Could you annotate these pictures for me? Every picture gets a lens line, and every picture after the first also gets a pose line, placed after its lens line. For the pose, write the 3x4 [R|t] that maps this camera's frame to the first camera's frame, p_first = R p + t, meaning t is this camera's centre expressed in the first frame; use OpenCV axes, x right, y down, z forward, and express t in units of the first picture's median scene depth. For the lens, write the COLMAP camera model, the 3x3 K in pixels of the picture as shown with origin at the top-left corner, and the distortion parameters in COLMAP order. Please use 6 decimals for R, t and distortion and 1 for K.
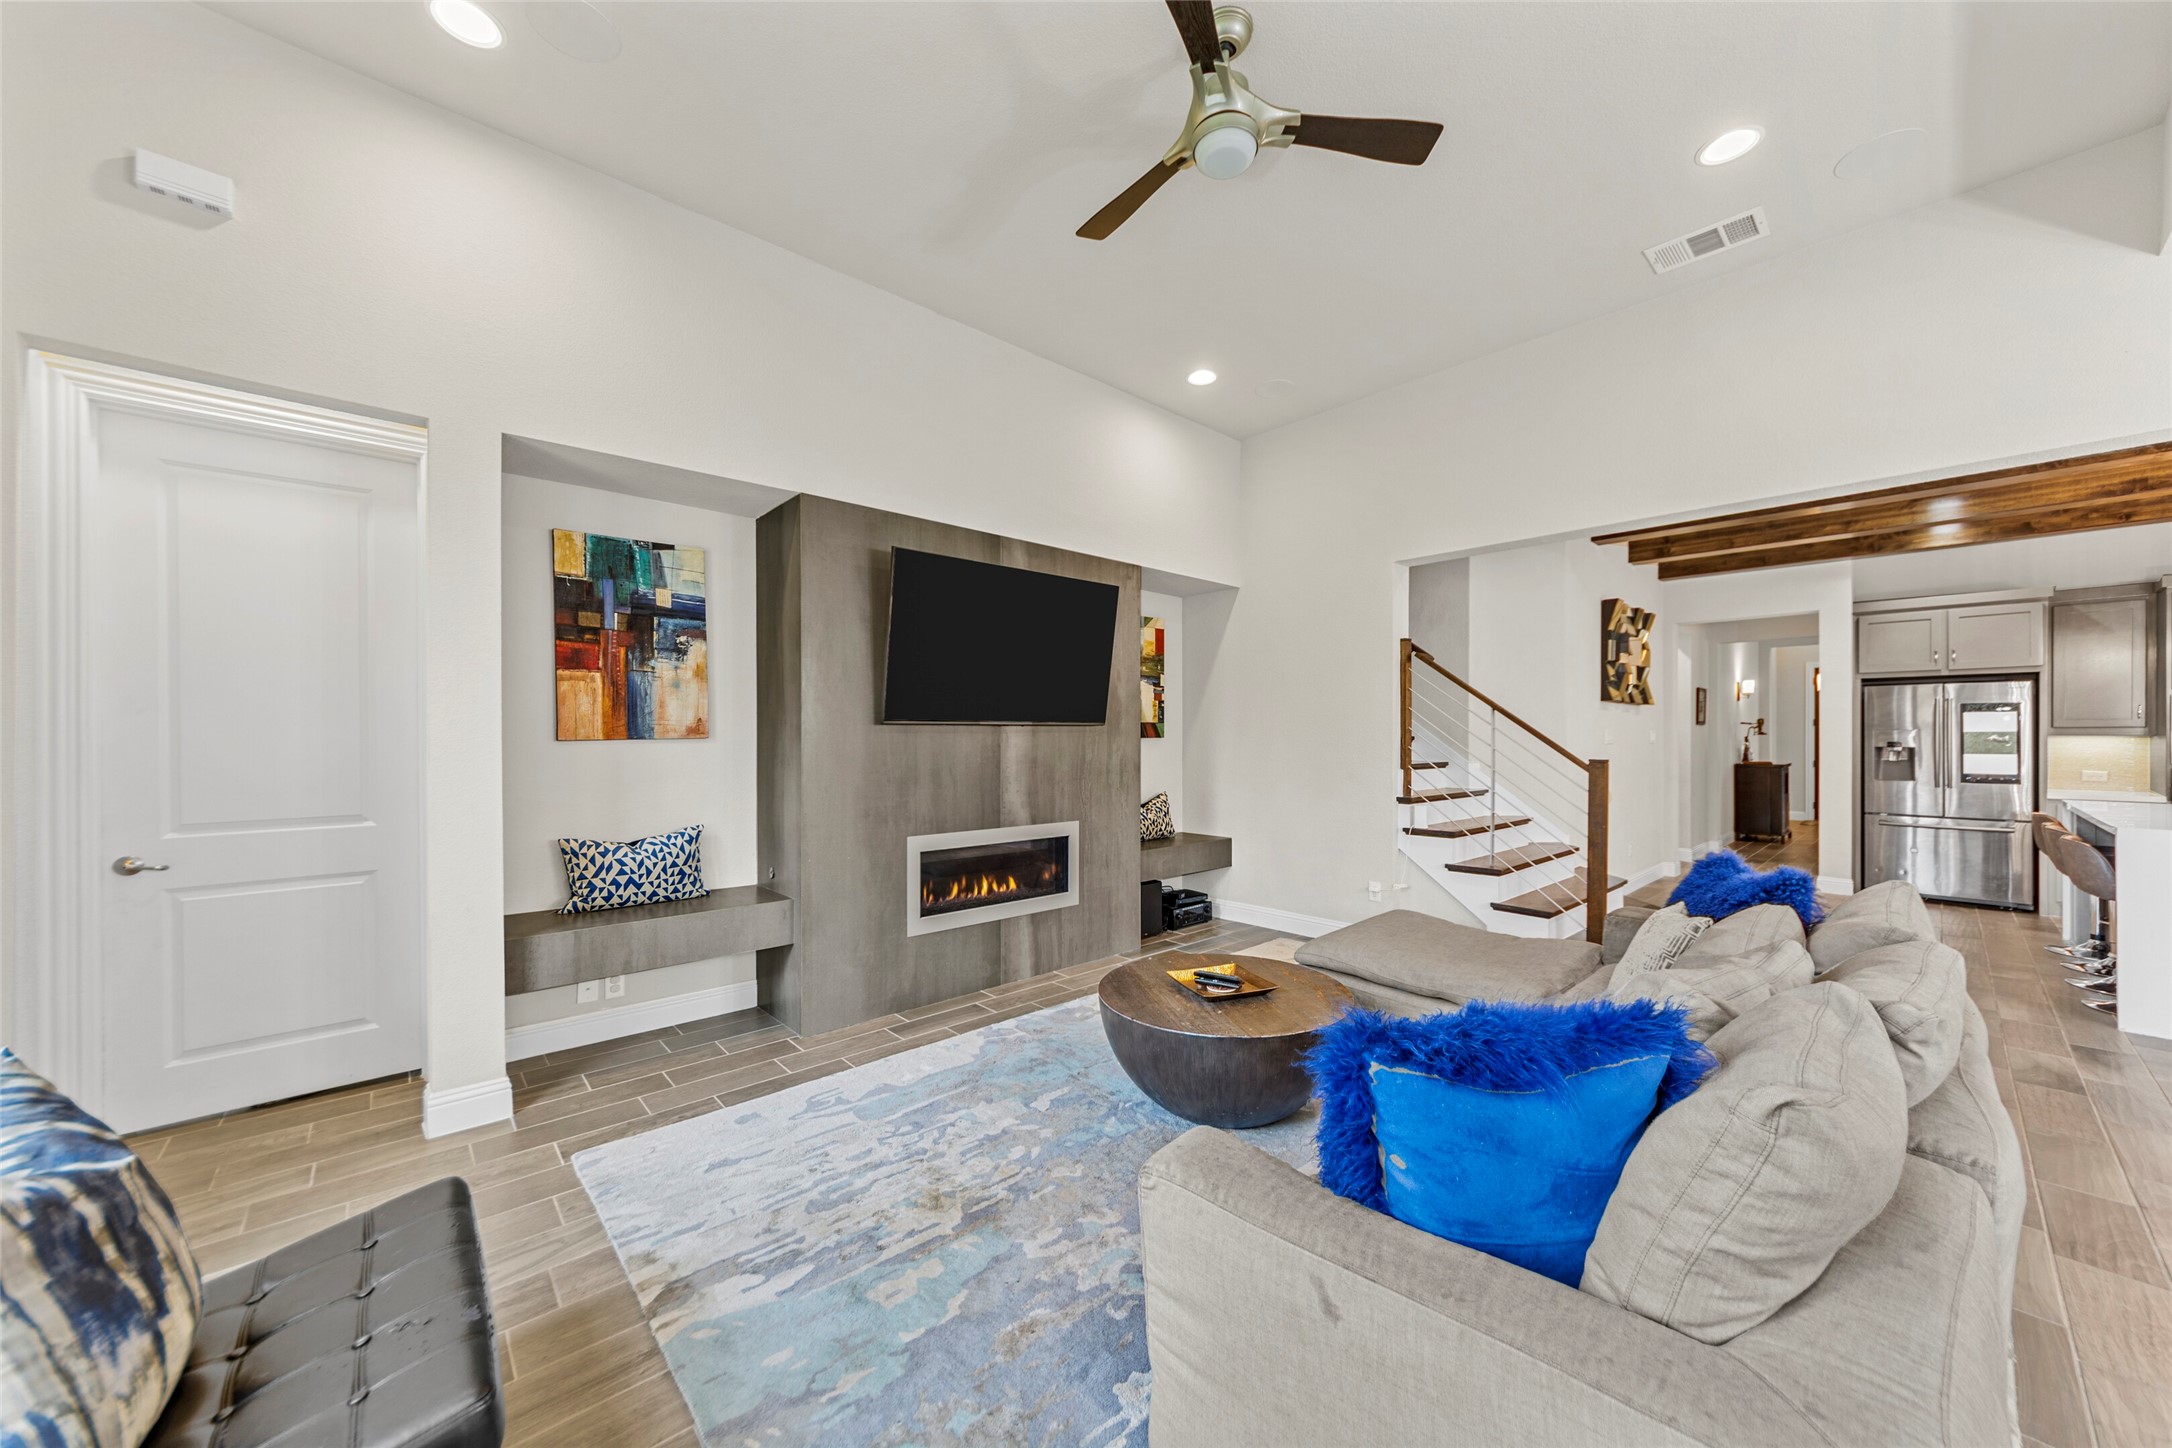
lens RADIAL K [[784.9, 0, 1101.5], [0, 784.9, 739.7], [0, 0, 1]] dist [0.000917, 0.000081]
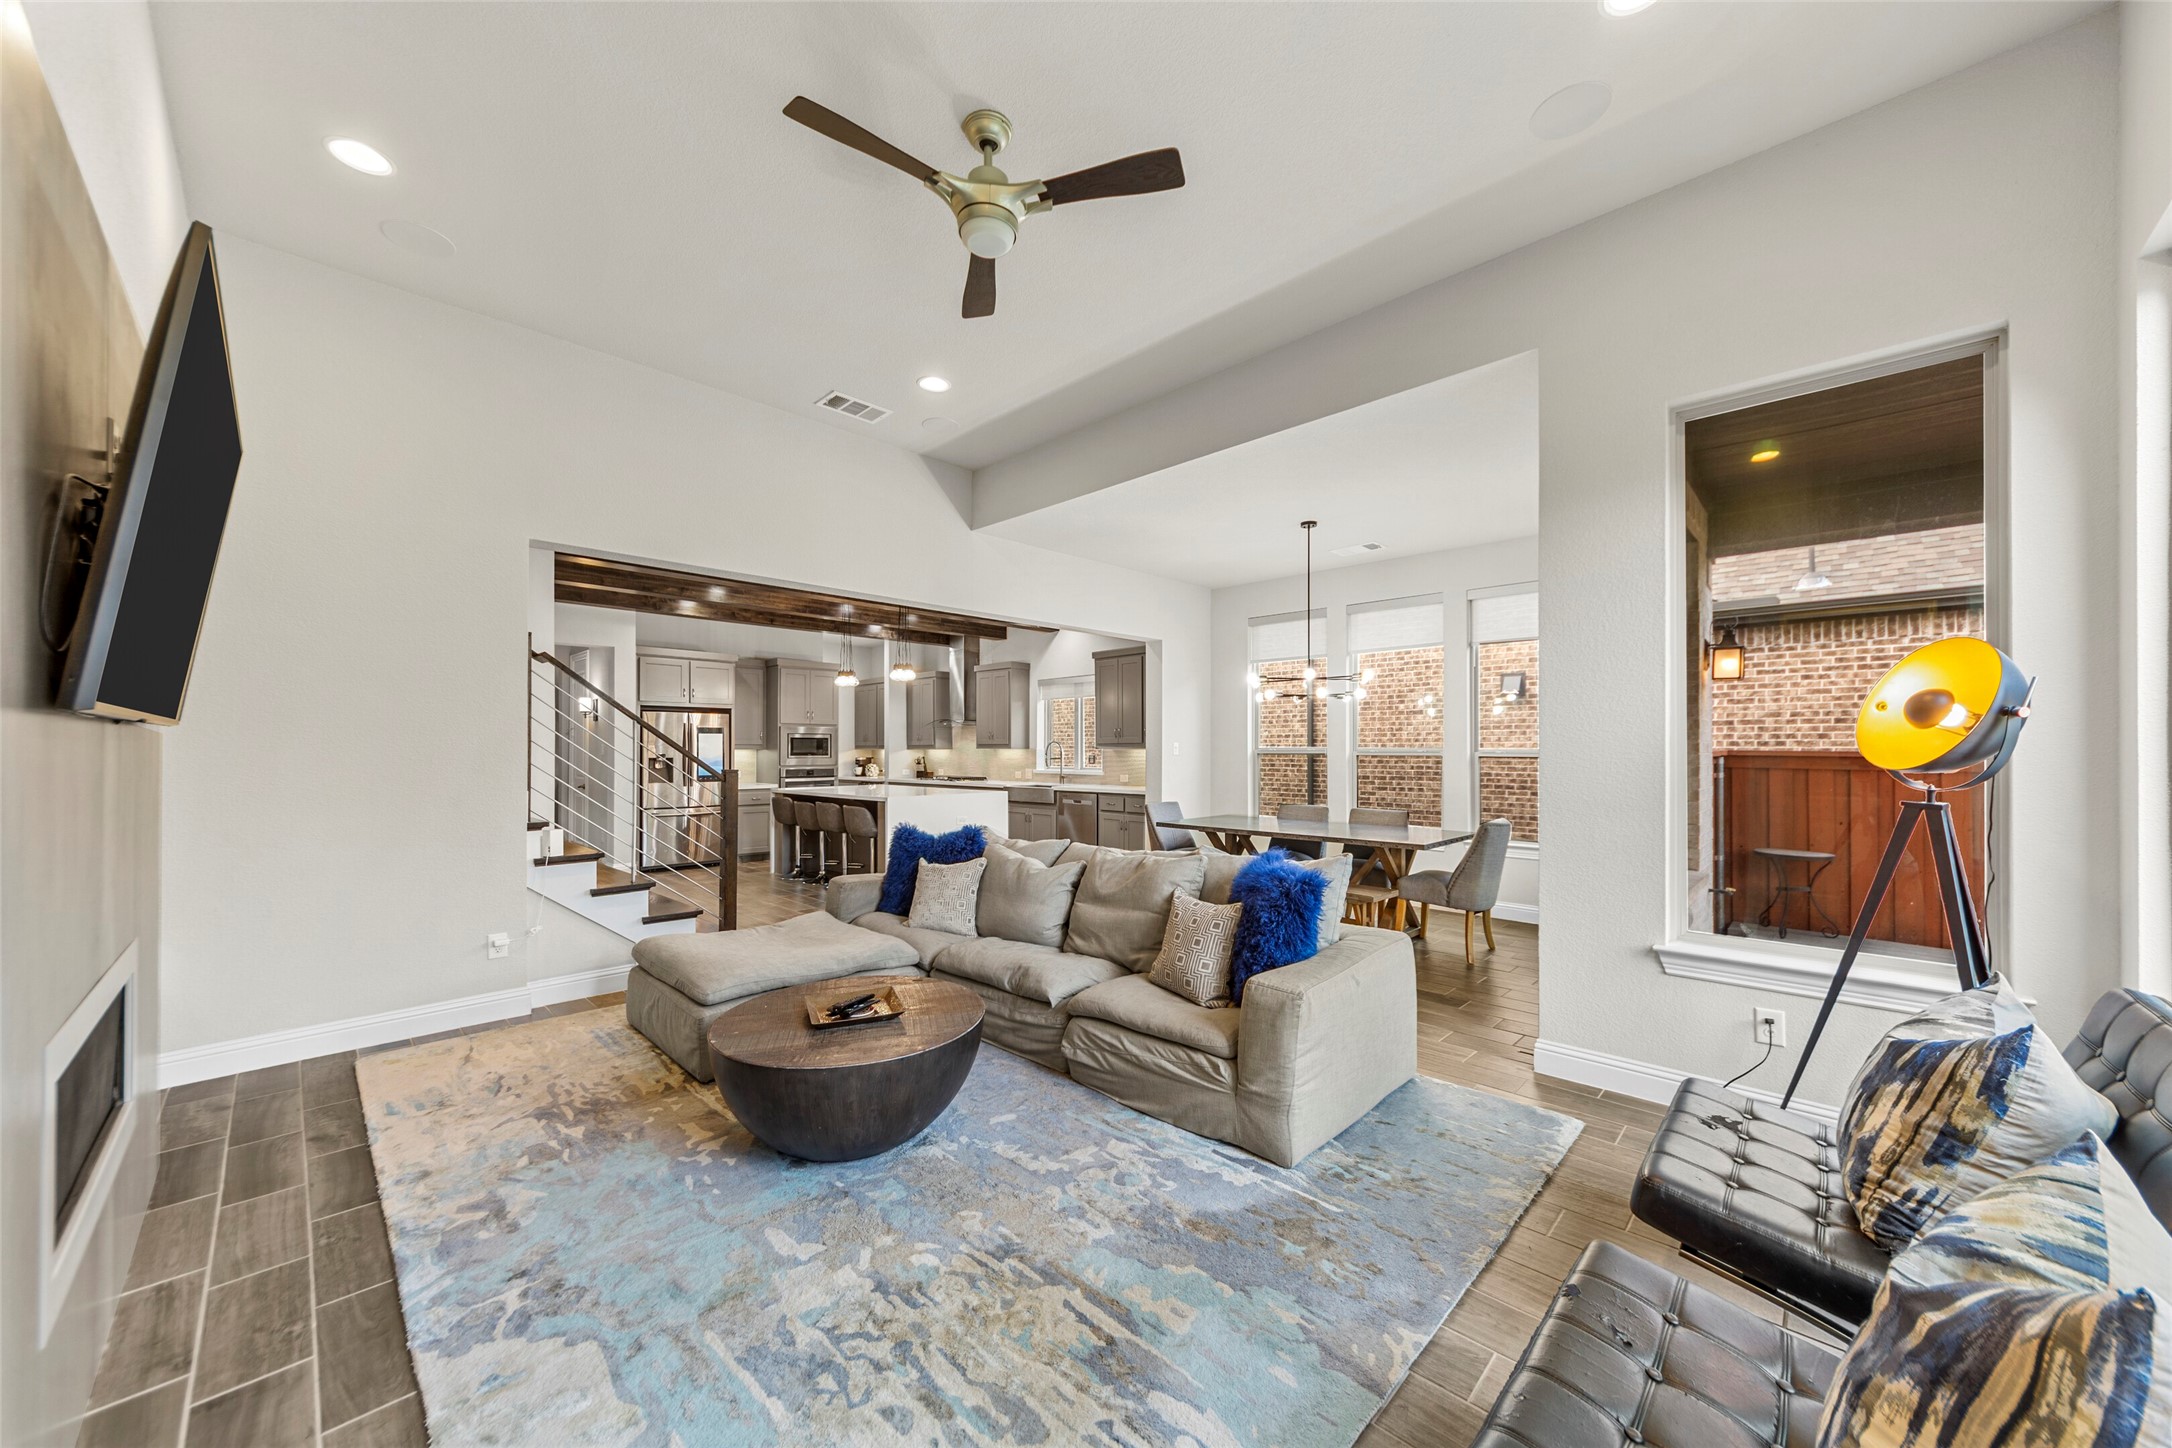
lens RADIAL K [[784.9, 0, 1101.5], [0, 784.9, 739.7], [0, 0, 1]] dist [0.000917, 0.000081]
pose [[-0.058190, 0.014651, 0.998198, -0.394656], [0.005209, 0.999883, -0.014372, 0.000508], [-0.998292, 0.004363, -0.058259, 0.363766]]
